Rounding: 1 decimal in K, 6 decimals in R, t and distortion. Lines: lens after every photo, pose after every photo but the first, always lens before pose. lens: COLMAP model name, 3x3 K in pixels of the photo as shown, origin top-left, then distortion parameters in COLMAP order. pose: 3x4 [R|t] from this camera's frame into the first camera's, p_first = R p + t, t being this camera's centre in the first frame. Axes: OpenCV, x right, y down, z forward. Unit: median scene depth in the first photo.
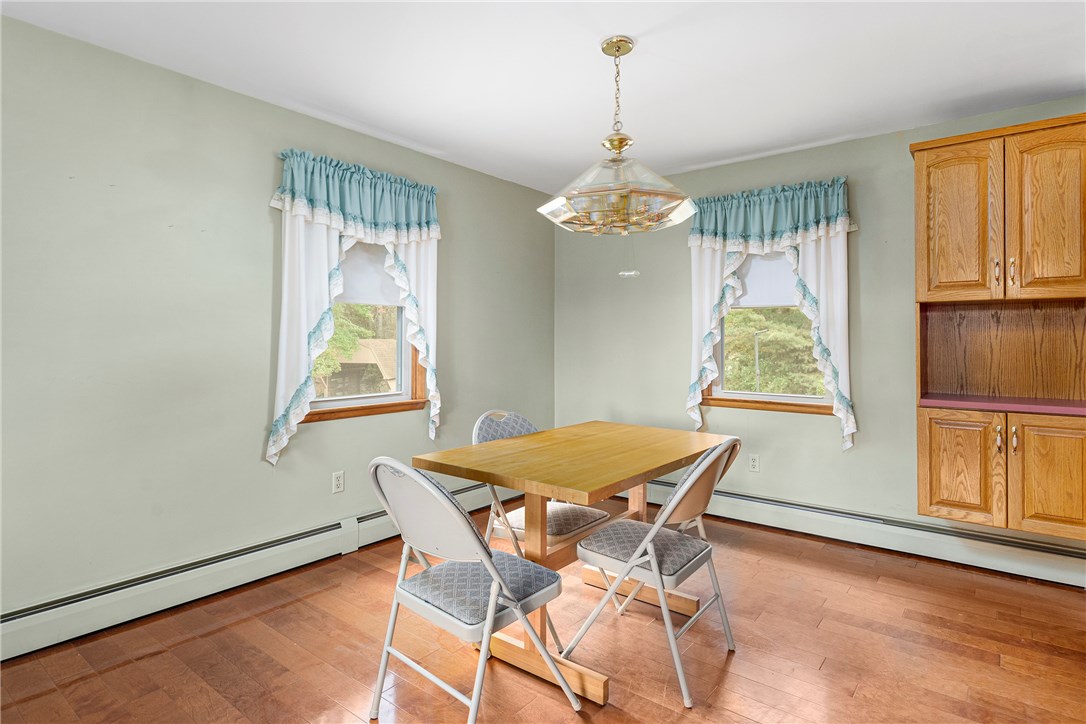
lens RADIAL K [[569.2, 0, 545.2], [0, 569.2, 334.4], [0, 0, 1]] dist [-0.001860, -0.000127]
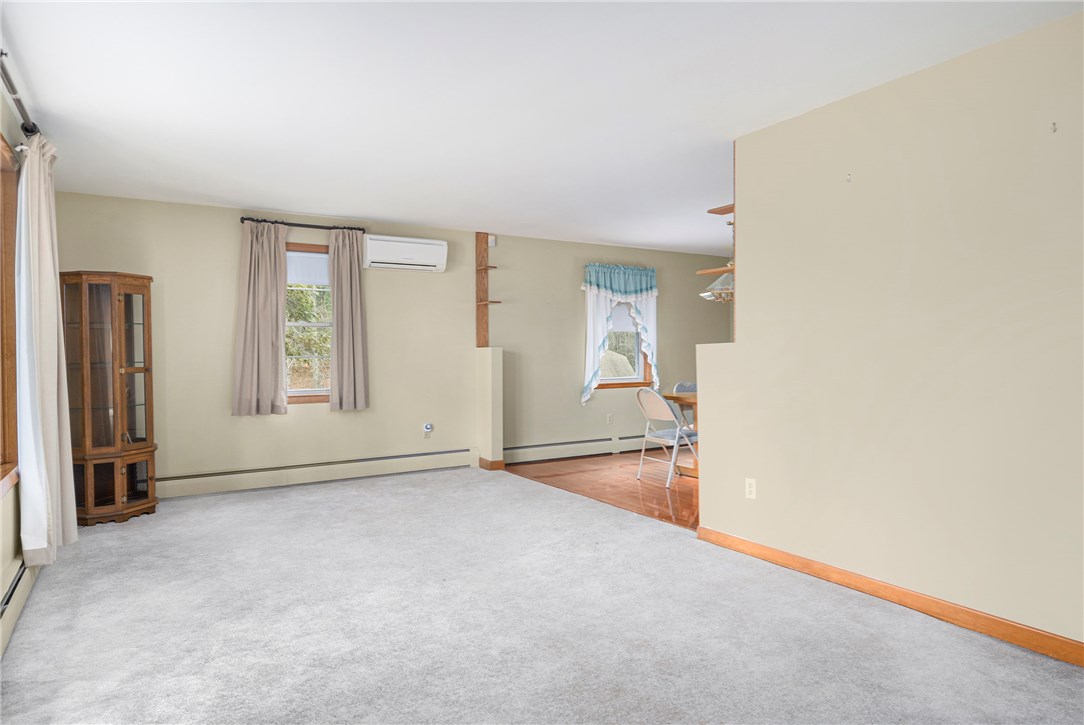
lens RADIAL K [[662.7, 0, 542.0], [0, 662.7, 362.5], [0, 0, 1]] dist [-0.001739, 0.000059]
pose [[0.937375, -0.010279, -0.348171, 0.239079], [0.016530, 0.999751, 0.014989, 0.014584], [0.347930, -0.019806, 0.937311, -1.312709]]
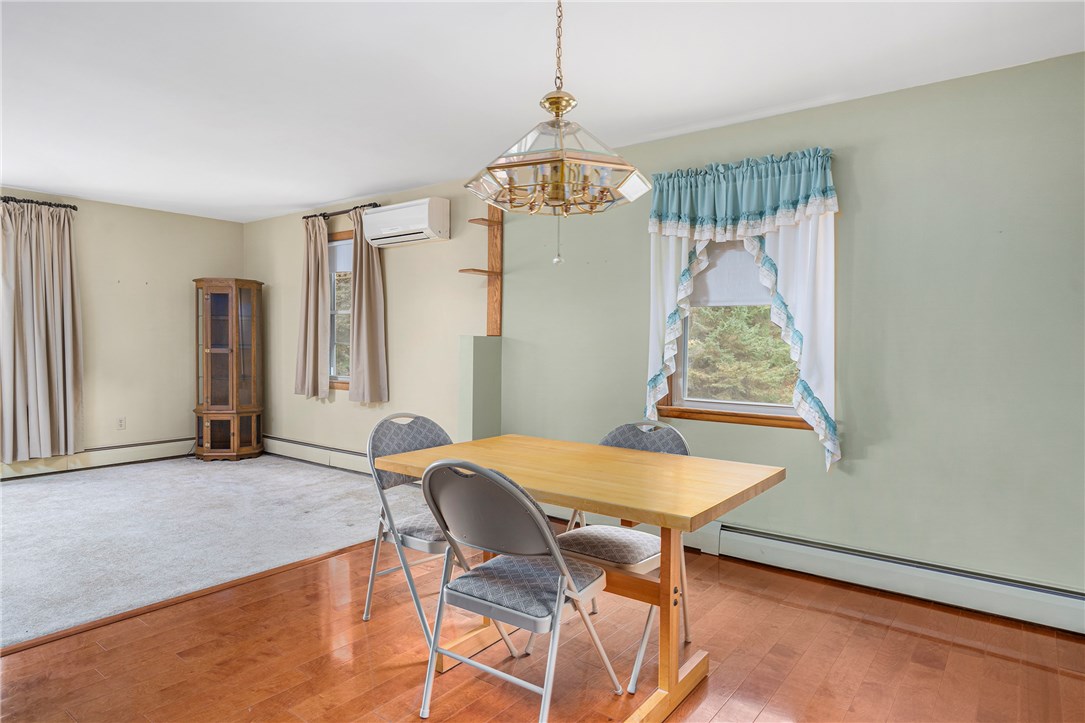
lens RADIAL K [[617.3, 0, 542.5], [0, 617.3, 361.5], [0, 0, 1]] dist [0.000778, -0.000006]
pose [[0.019788, 0.028407, -0.999401, 0.719674], [-0.005842, 0.999583, 0.028296, 0.013690], [0.999787, 0.005279, 0.019946, 0.669173]]
